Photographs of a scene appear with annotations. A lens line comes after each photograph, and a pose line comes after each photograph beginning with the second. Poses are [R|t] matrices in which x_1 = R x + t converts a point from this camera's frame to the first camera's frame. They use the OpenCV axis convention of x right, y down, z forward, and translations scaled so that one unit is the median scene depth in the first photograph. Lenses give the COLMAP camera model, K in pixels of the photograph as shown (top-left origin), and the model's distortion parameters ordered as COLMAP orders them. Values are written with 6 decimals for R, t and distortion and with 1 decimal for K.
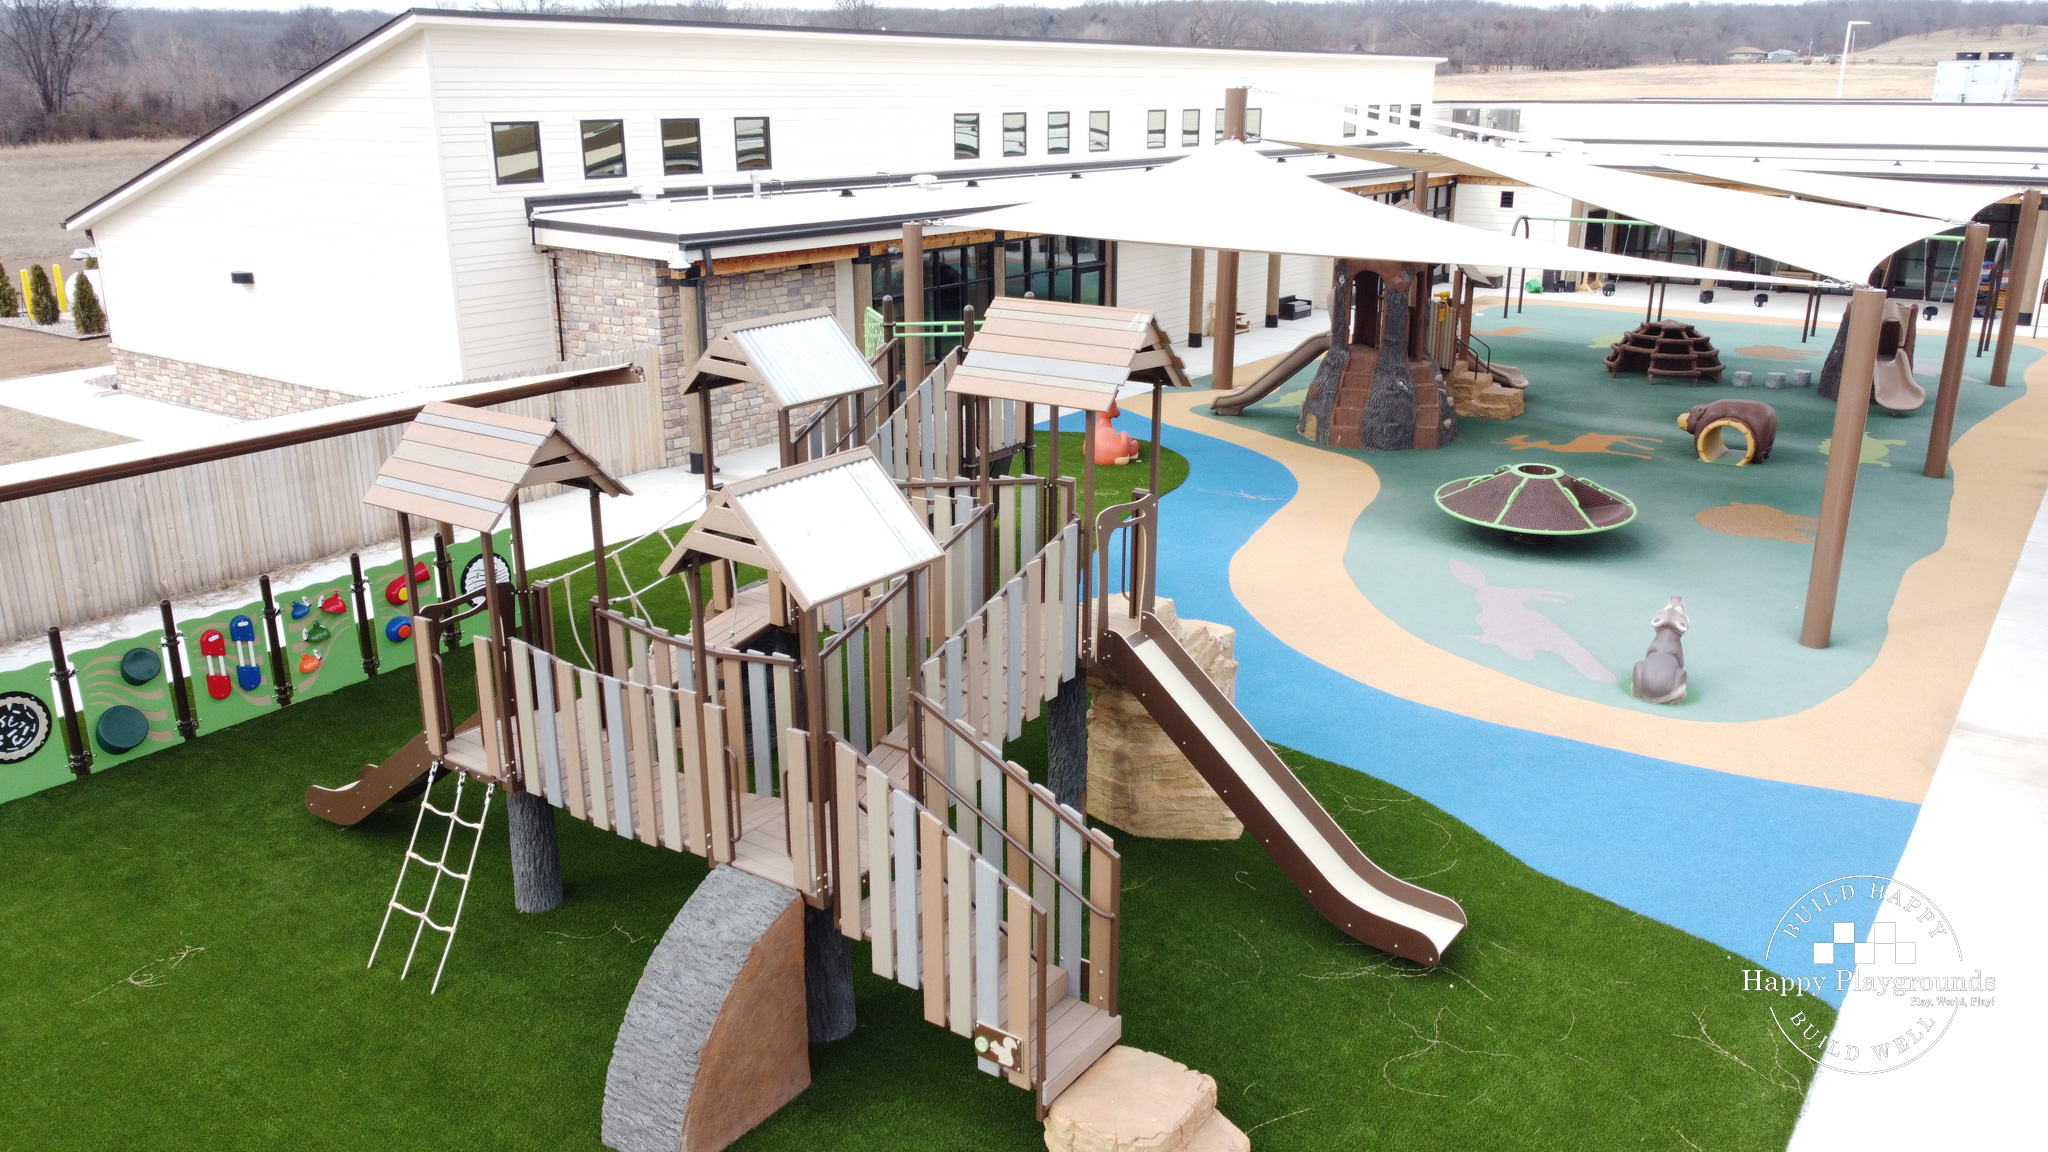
lens RADIAL K [[1546.0, 0, 1024.0], [0, 1546.0, 576.0], [0, 0, 1]] dist [0.003089, 0.001081]
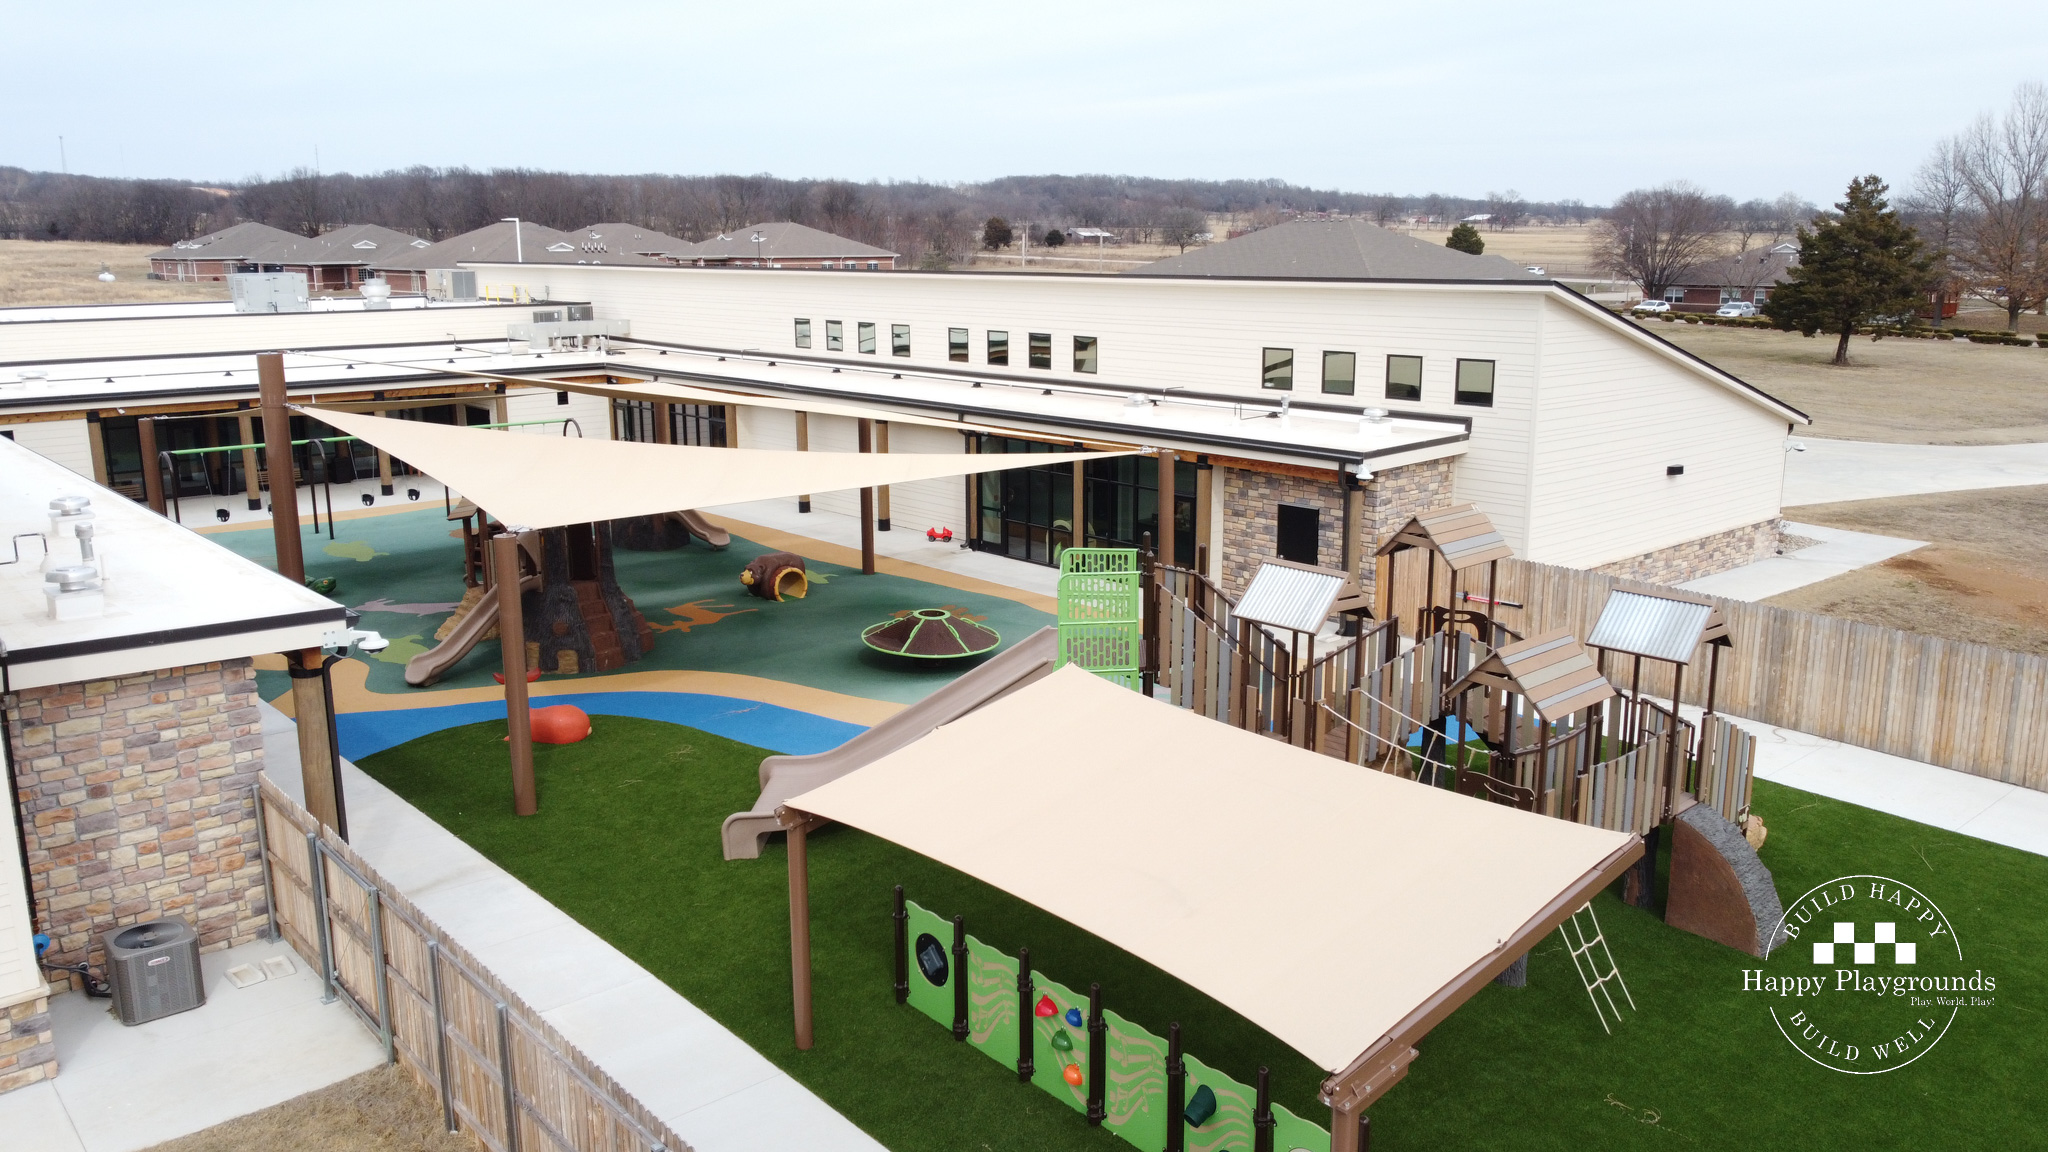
lens RADIAL K [[1546.0, 0, 1024.0], [0, 1546.0, 576.0], [0, 0, 1]] dist [0.003089, 0.001081]
pose [[0.225602, -0.209527, 0.951421, -0.816786], [0.300436, 0.943963, 0.136645, -0.225397], [-0.926737, 0.255014, 0.275909, 0.451460]]
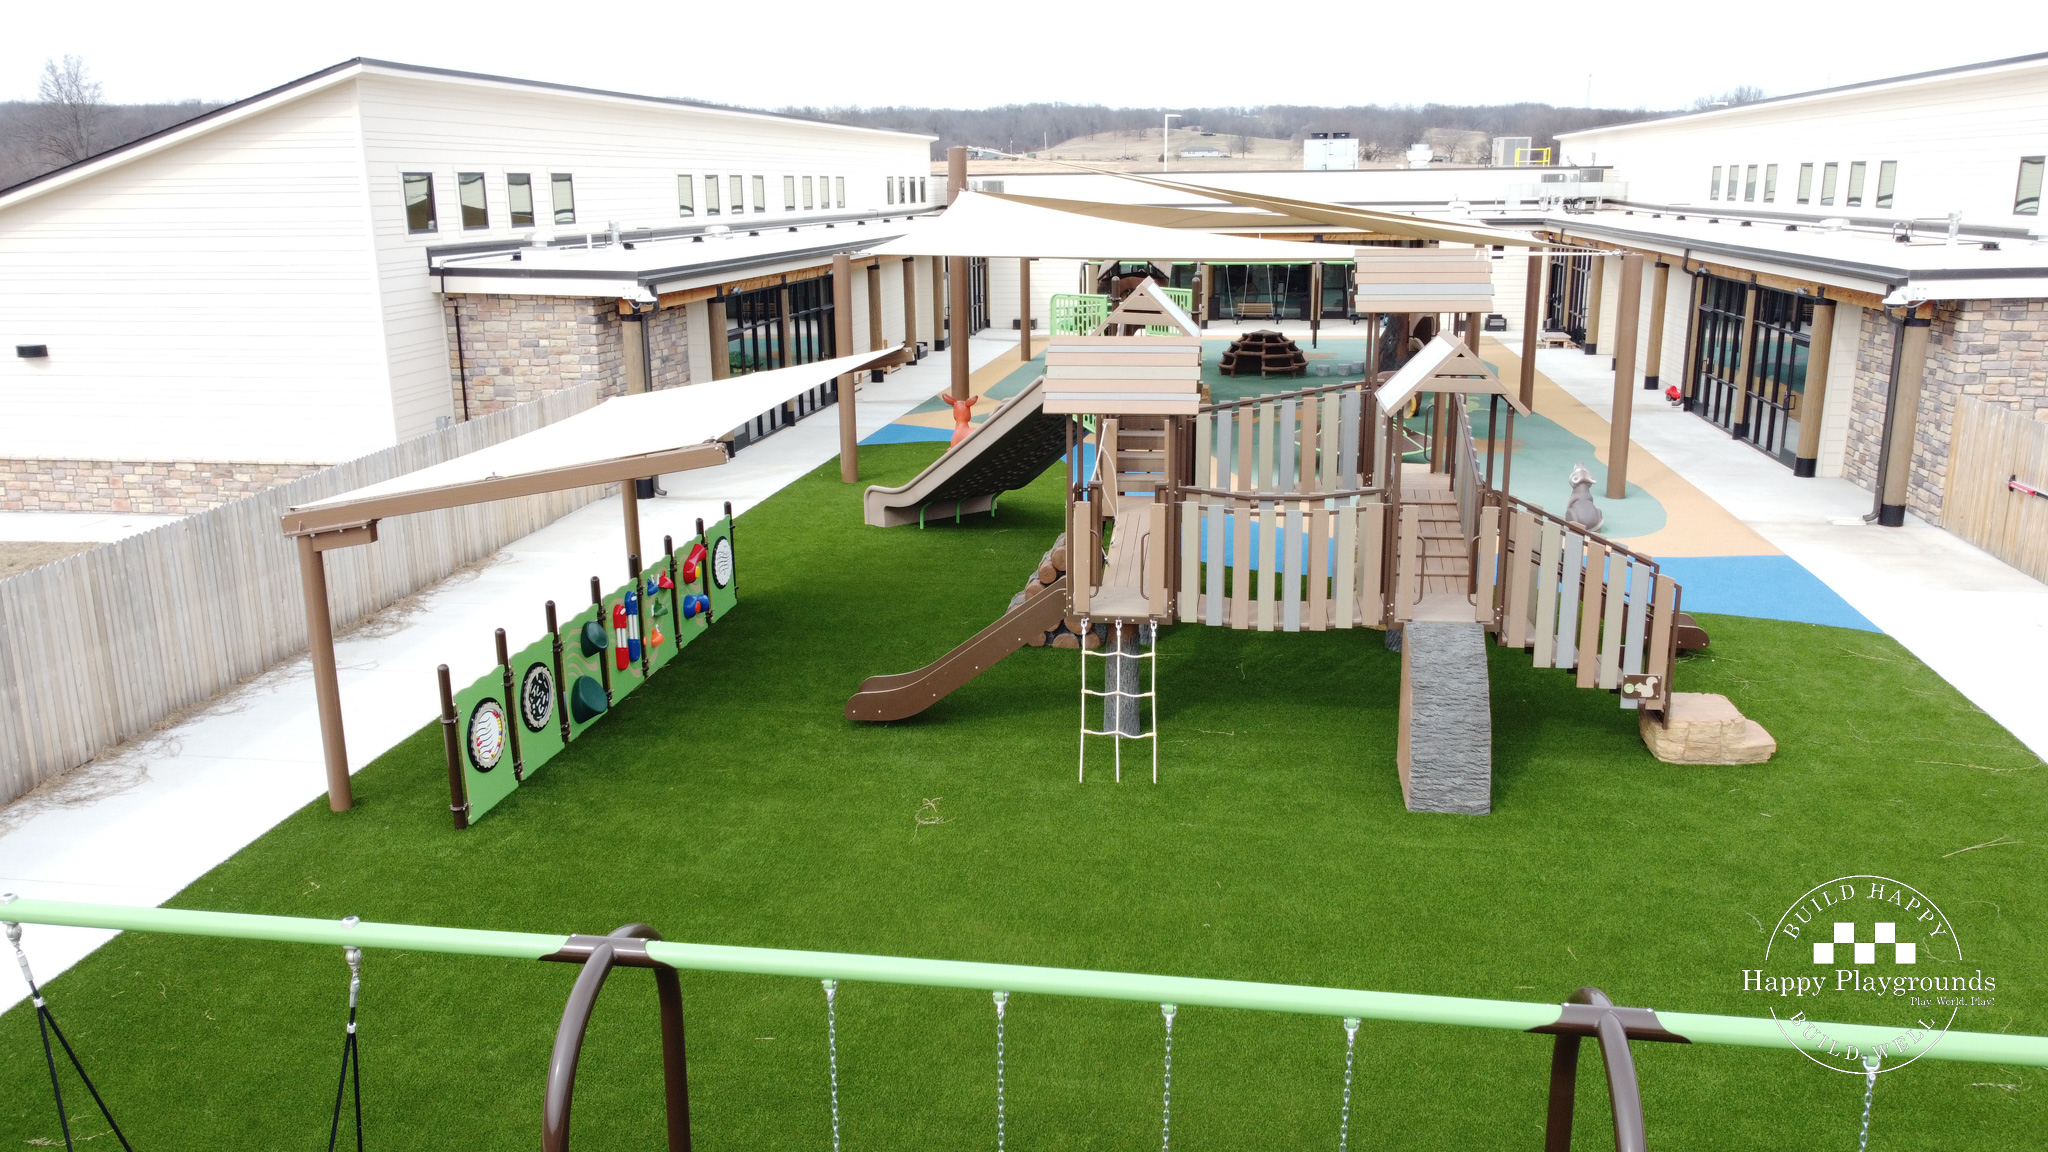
lens RADIAL K [[1546.0, 0, 1024.0], [0, 1546.0, 576.0], [0, 0, 1]] dist [0.003089, 0.001081]
pose [[0.892366, -0.121248, 0.434721, -0.448038], [0.146691, 0.988858, -0.025316, 0.050860], [-0.426808, 0.086361, 0.900209, -0.056017]]
